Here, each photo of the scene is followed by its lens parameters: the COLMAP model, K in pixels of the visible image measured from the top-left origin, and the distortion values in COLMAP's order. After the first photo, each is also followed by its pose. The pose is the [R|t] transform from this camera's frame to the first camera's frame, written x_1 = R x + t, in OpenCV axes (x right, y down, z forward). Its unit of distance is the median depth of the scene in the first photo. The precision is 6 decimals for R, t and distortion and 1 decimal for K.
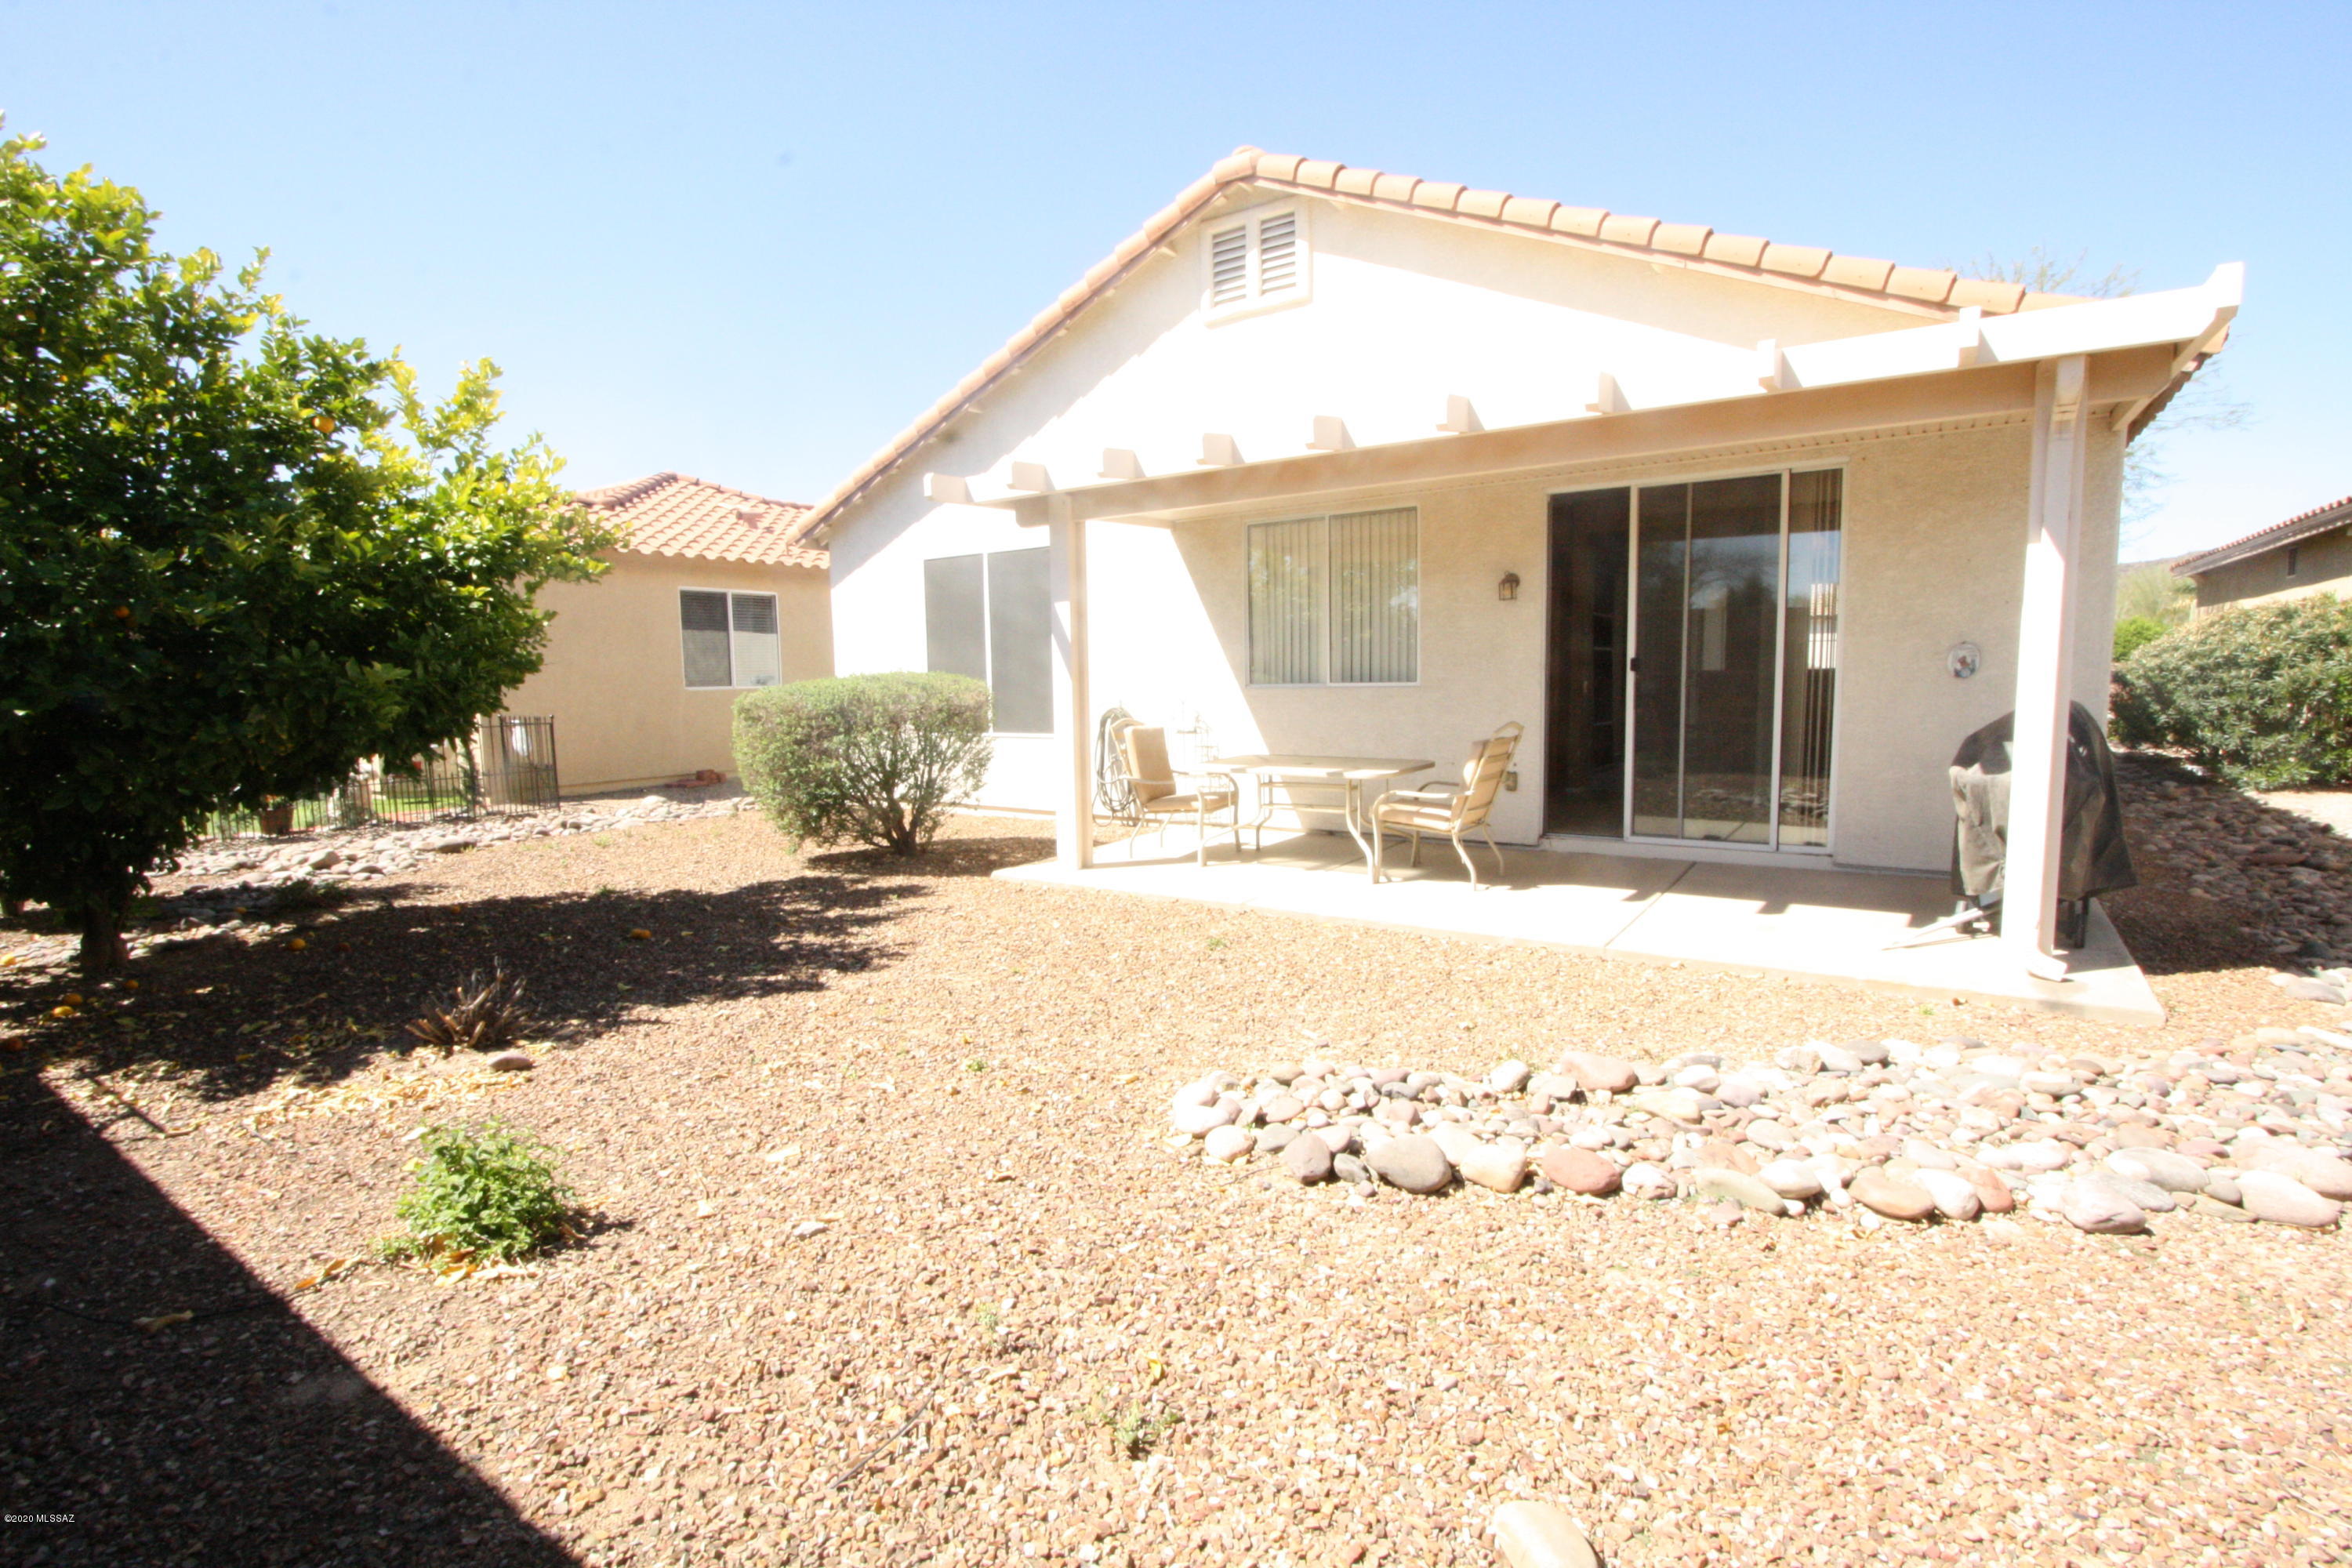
lens RADIAL K [[1093.2, 0, 1169.9], [0, 1093.2, 786.7], [0, 0, 1]] dist [-0.025163, 0.002896]
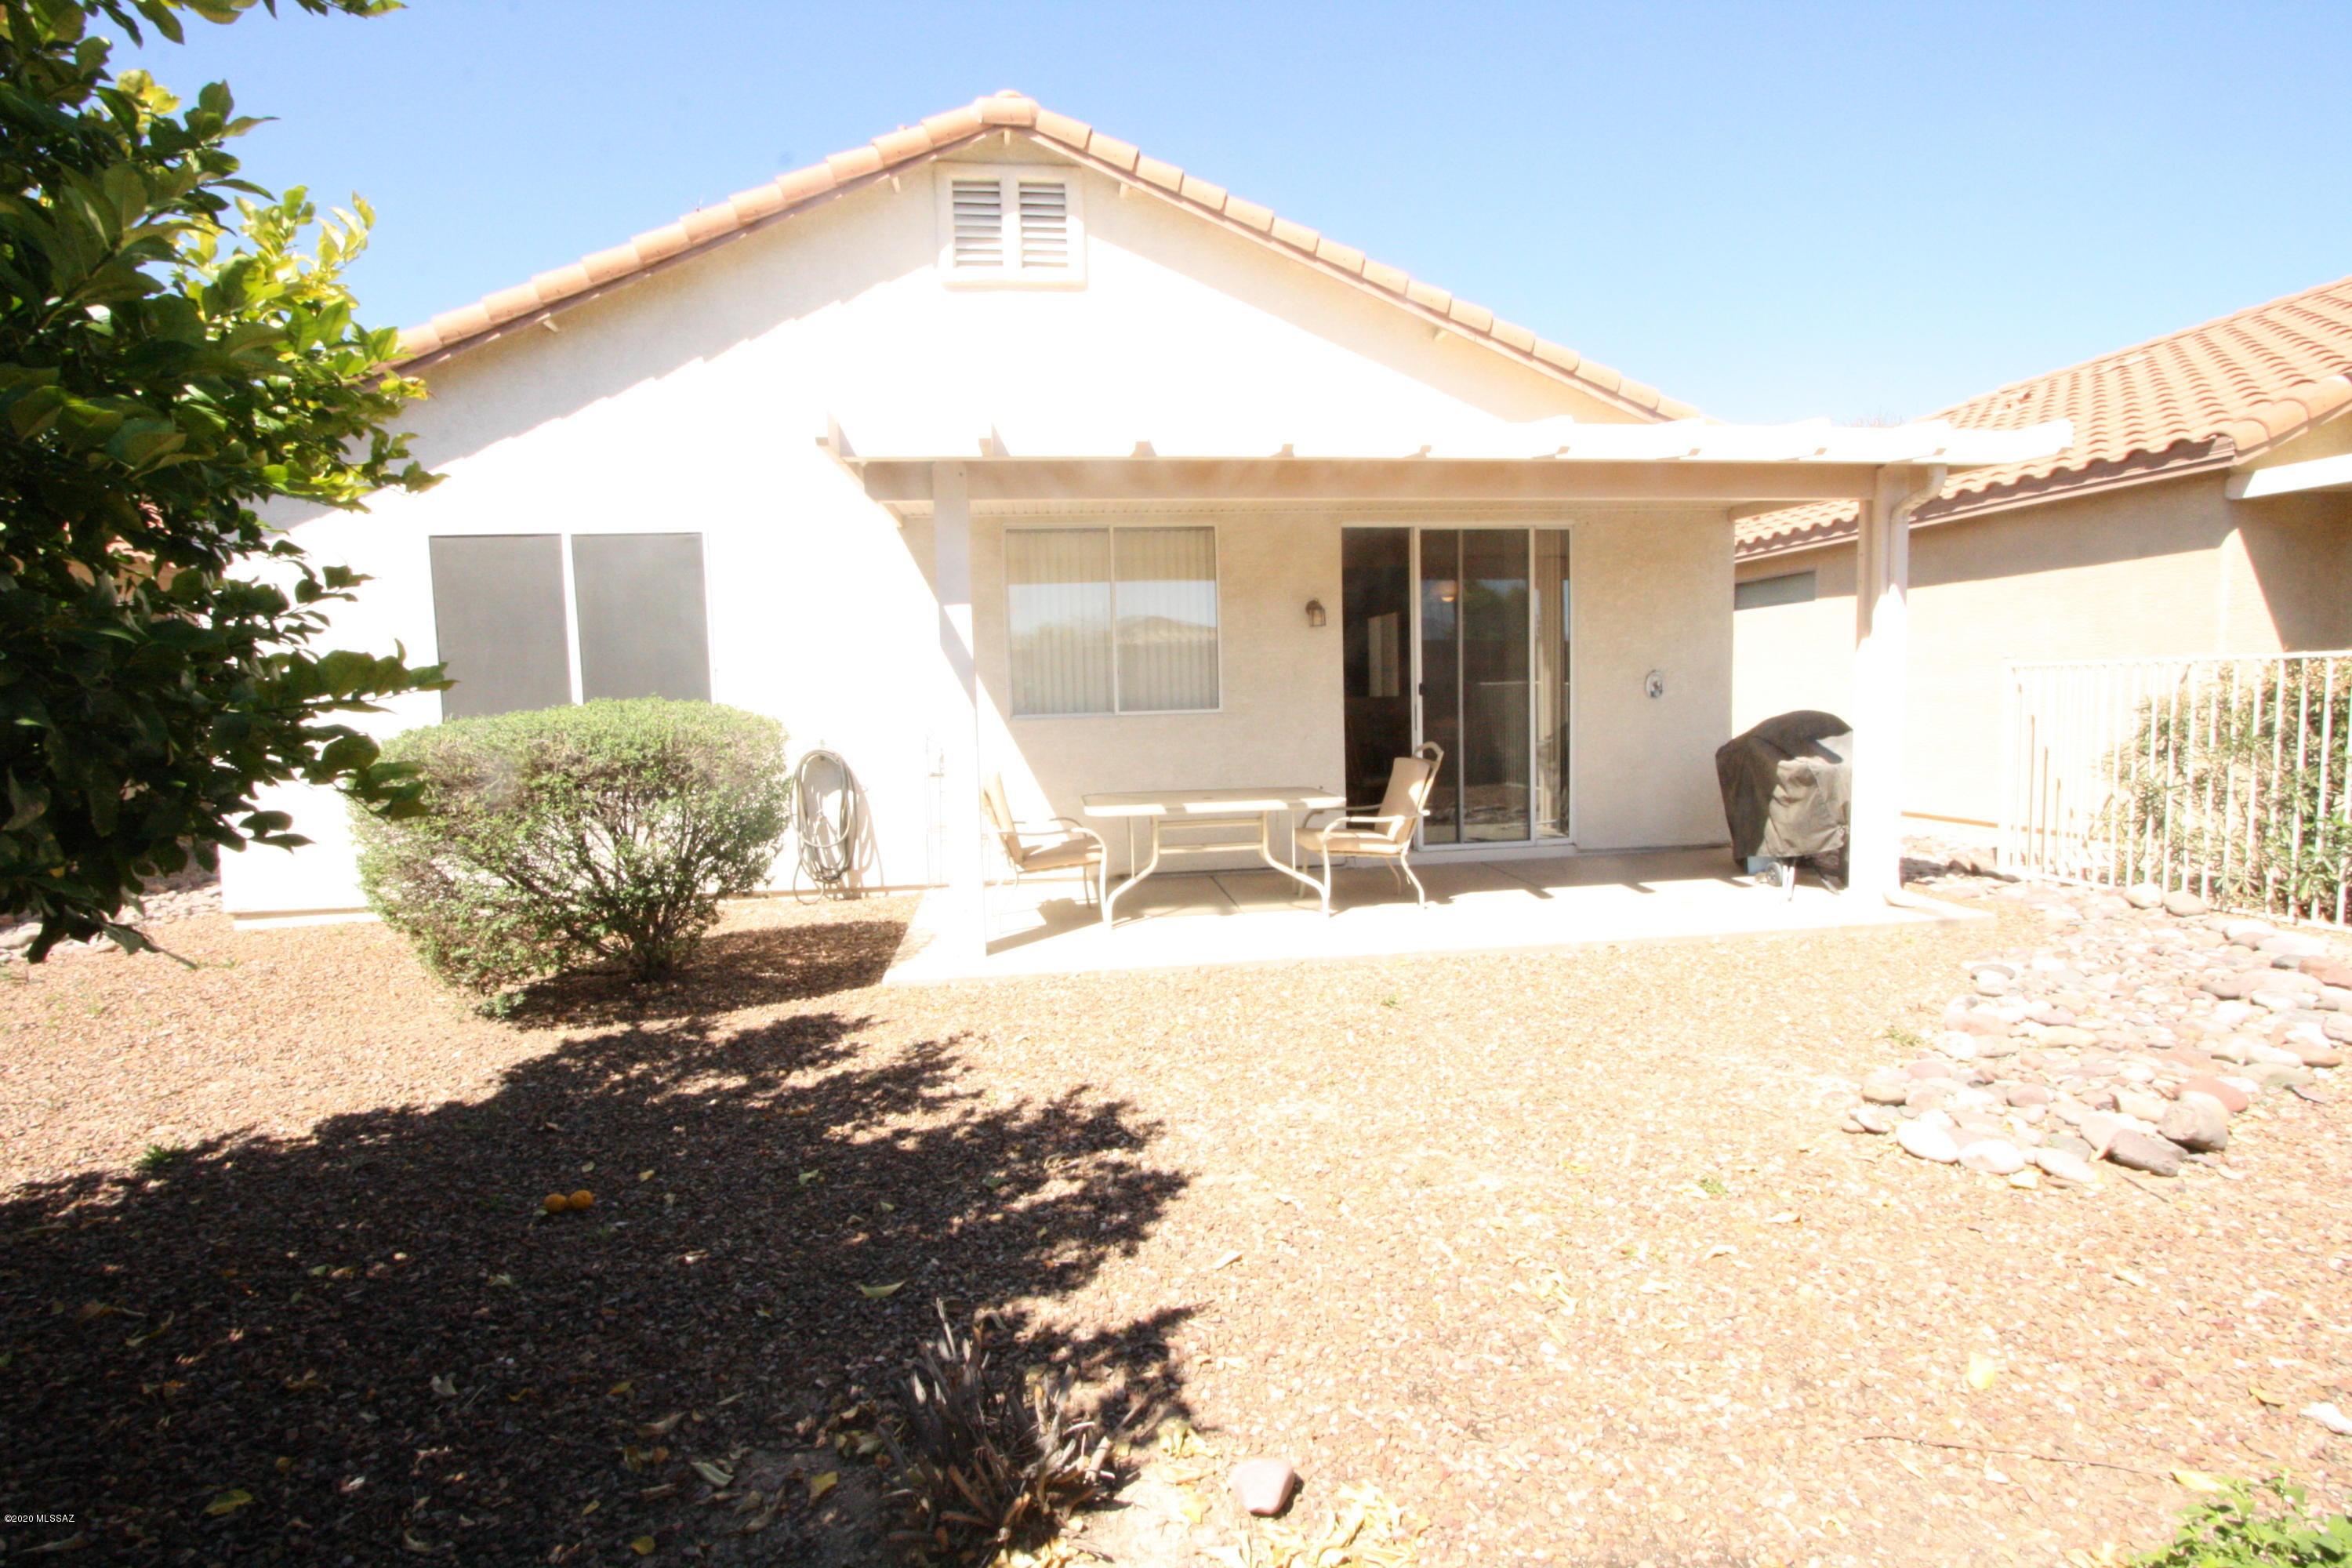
lens RADIAL K [[1093.2, 0, 1160.8], [0, 1093.2, 785.8], [0, 0, 1]] dist [-0.025163, 0.002896]
pose [[0.742000, -0.054201, 0.668205, -0.510576], [0.082524, 0.996530, -0.010805, -0.025093], [-0.665301, 0.063160, 0.743899, 0.361812]]
